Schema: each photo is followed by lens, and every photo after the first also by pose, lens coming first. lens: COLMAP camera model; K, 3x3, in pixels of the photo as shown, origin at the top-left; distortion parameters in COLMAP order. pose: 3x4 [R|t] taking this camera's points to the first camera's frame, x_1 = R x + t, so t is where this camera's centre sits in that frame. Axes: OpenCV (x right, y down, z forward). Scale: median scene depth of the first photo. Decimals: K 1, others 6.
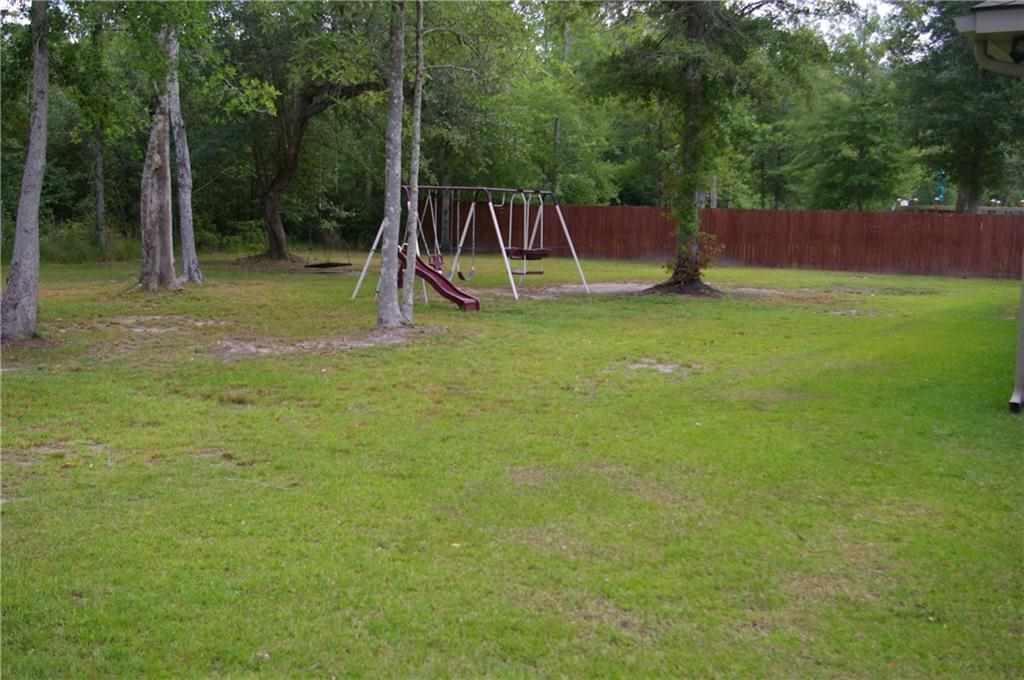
lens RADIAL K [[1140.8, 0, 512.0], [0, 1140.8, 340.0], [0, 0, 1]] dist [-0.002311, -0.022082]
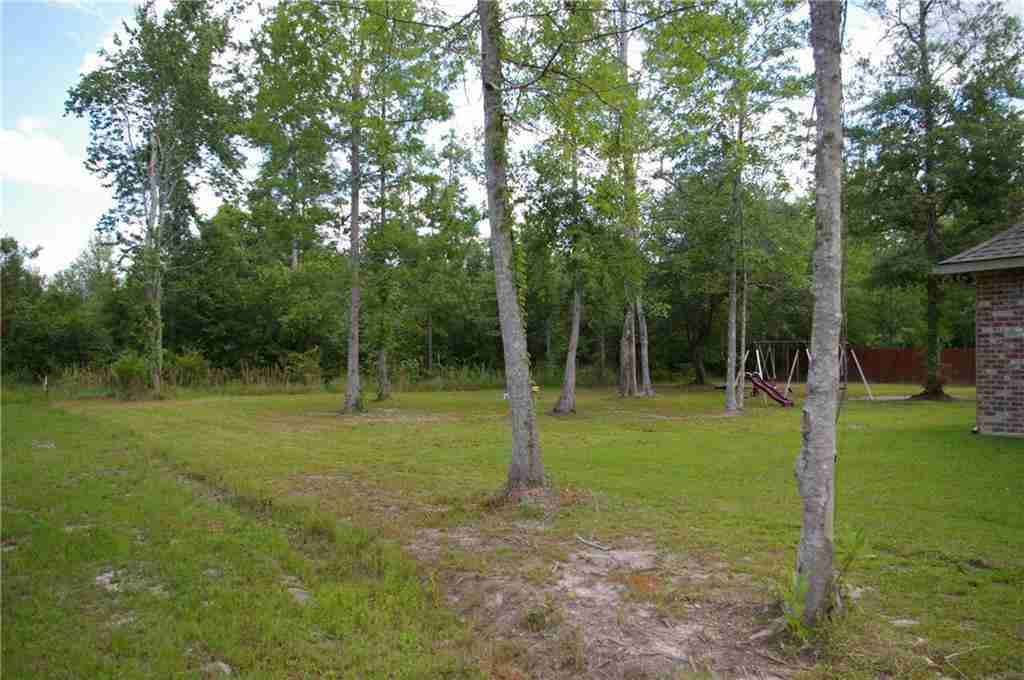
lens RADIAL K [[789.9, 0, 512.0], [0, 789.9, 340.0], [0, 0, 1]] dist [-0.000135, -0.000161]
pose [[0.894700, -0.029968, -0.445661, 0.119792], [-0.030442, 0.991336, -0.127776, 0.037703], [0.445628, 0.127888, 0.886036, -0.310657]]
